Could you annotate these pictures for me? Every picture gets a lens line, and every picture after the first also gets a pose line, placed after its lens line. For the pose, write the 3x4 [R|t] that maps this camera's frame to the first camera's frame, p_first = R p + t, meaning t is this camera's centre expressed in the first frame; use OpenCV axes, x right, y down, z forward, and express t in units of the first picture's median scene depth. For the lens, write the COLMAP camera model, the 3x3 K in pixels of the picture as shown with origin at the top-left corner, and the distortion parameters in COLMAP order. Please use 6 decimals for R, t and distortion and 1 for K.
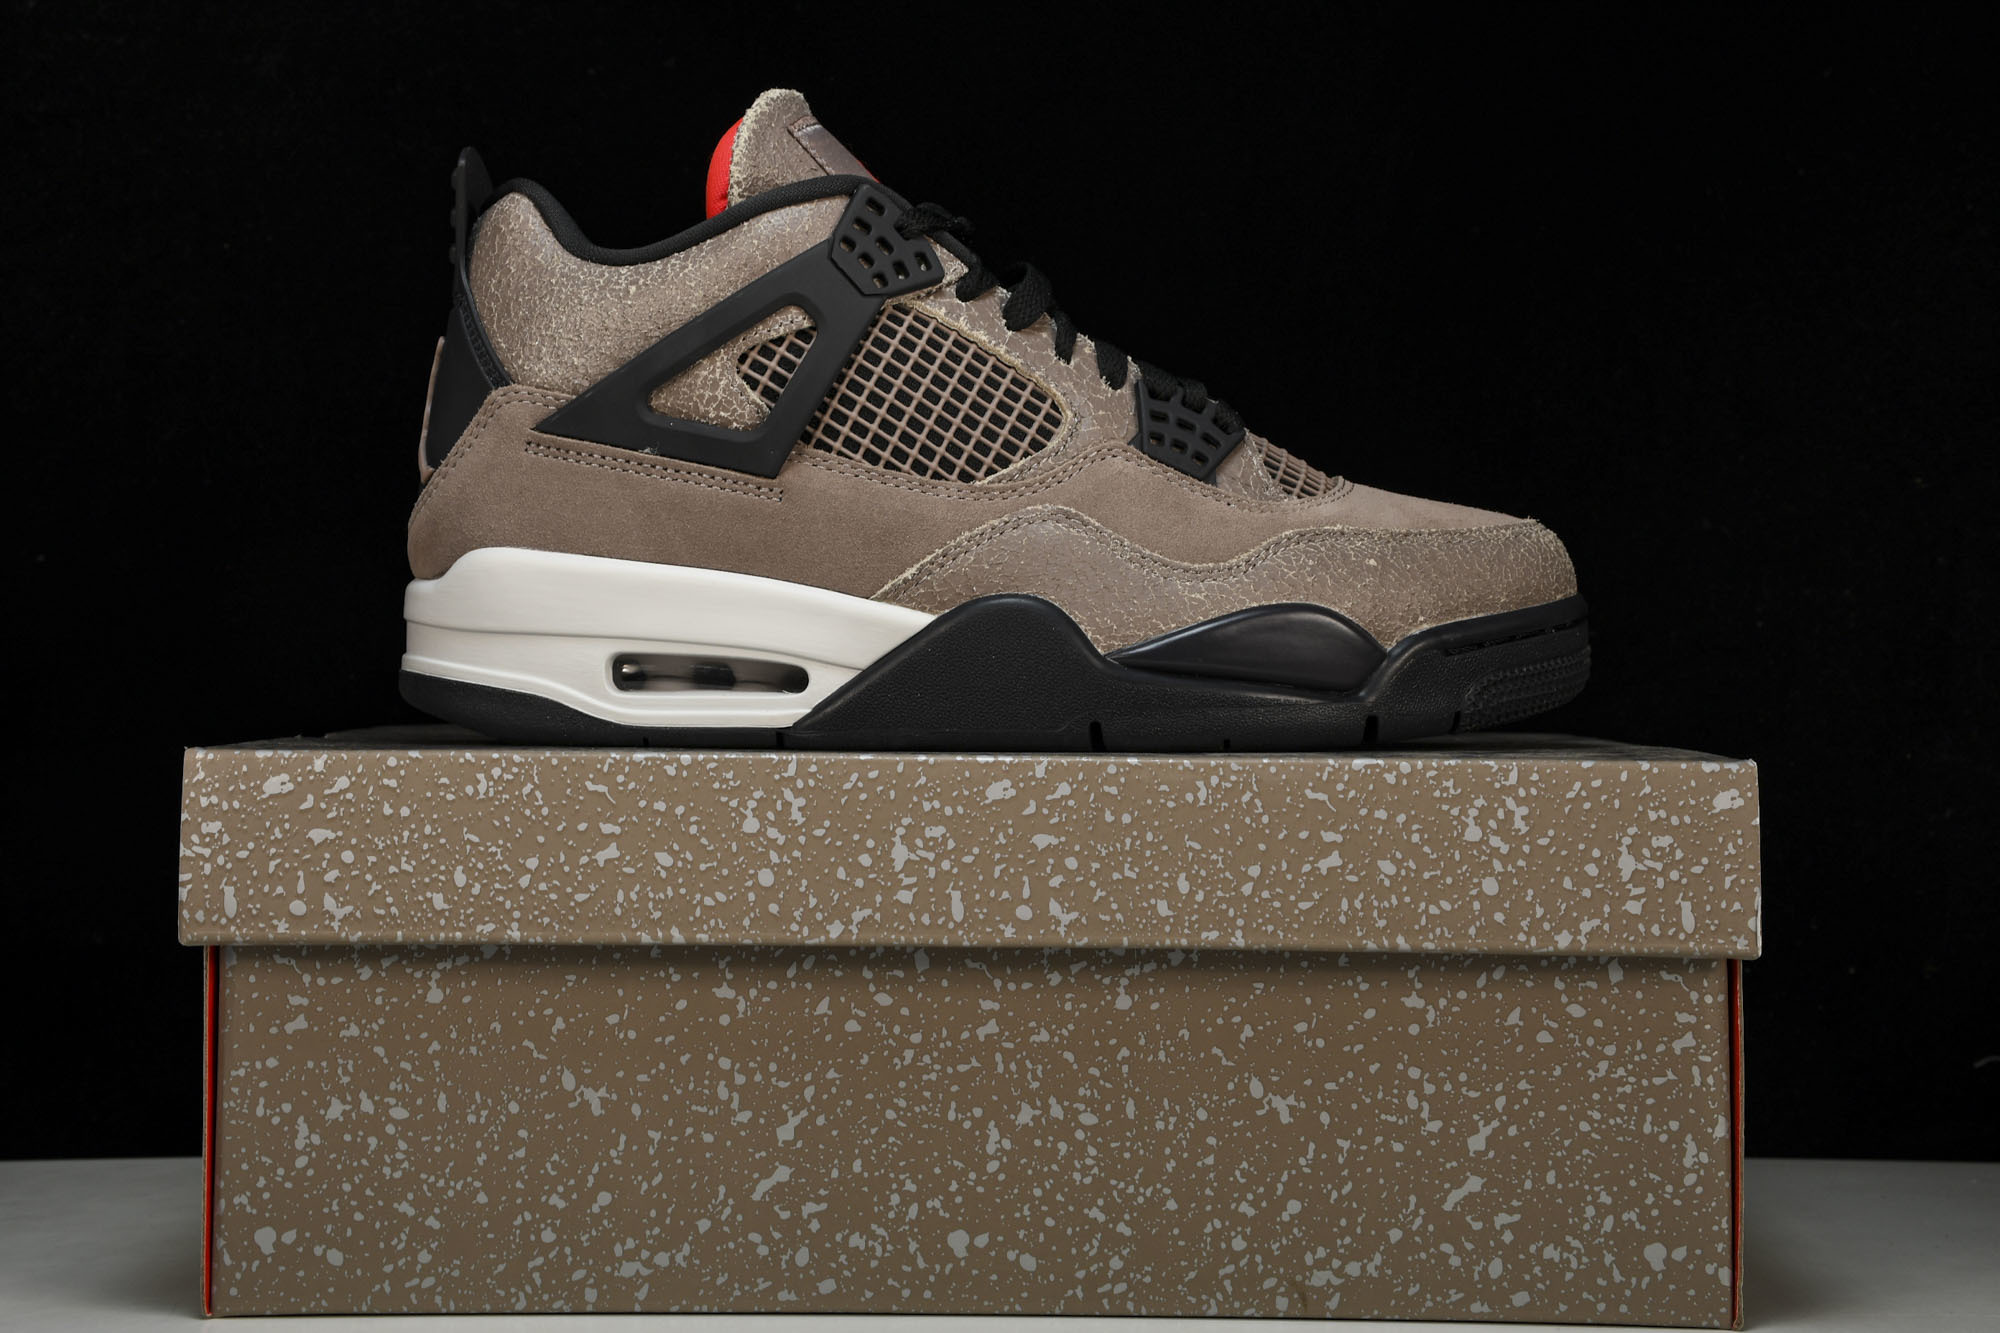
lens RADIAL K [[3699.4, 0, 1000.1], [0, 3699.4, 633.6], [0, 0, 1]] dist [0.234141, 0.142030]
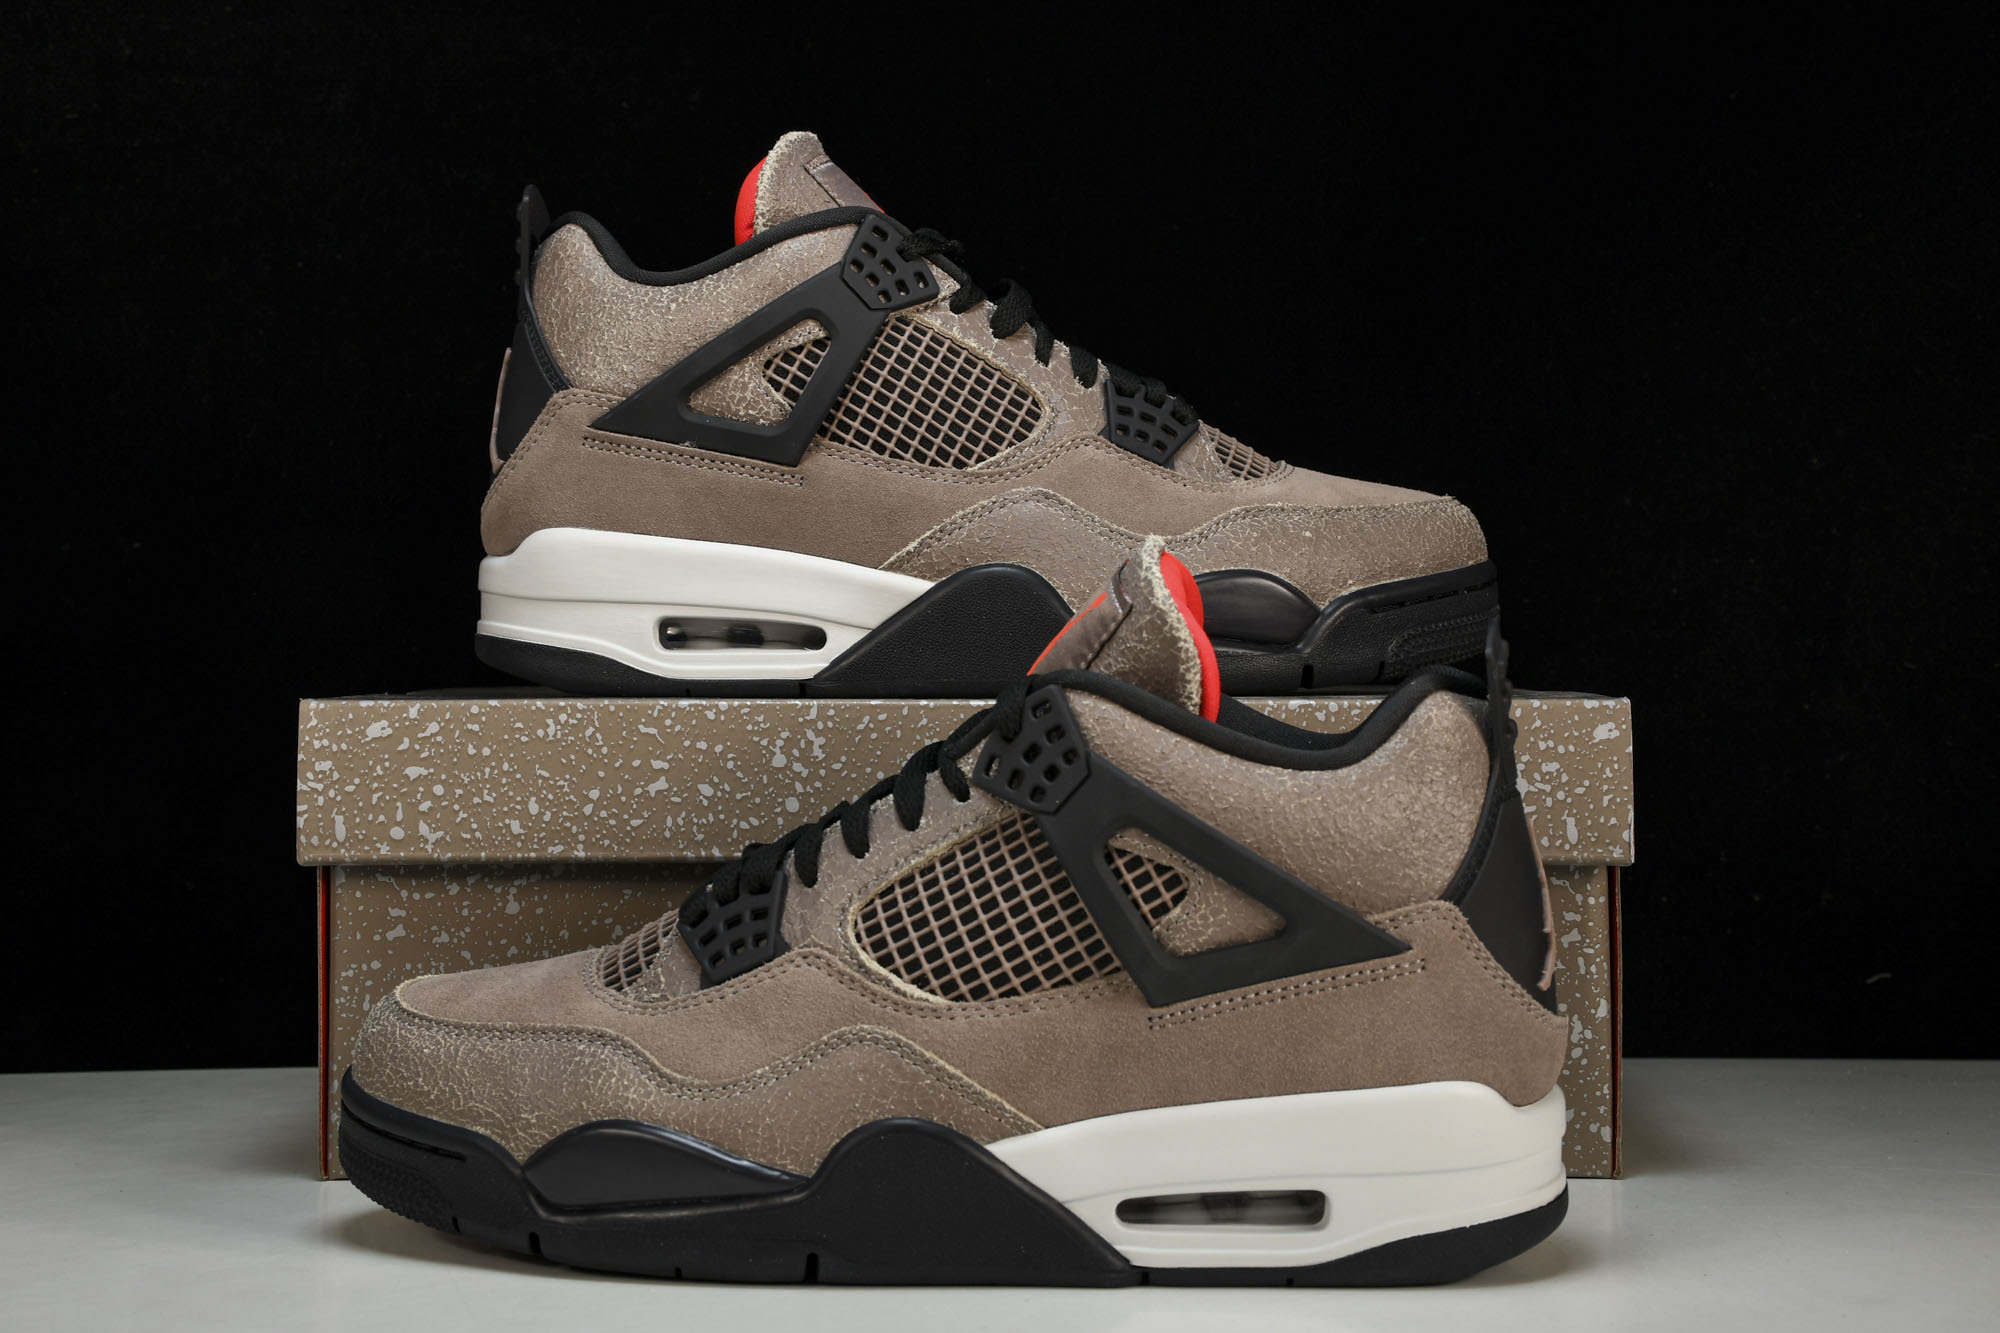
lens RADIAL K [[3699.4, 0, 1000.1], [0, 3699.4, 633.6], [0, 0, 1]] dist [0.234141, 0.142030]
pose [[0.999958, -0.008803, -0.002683, 0.006306], [0.008809, 0.999959, 0.002298, 0.008741], [0.002663, -0.002321, 0.999994, -0.170055]]
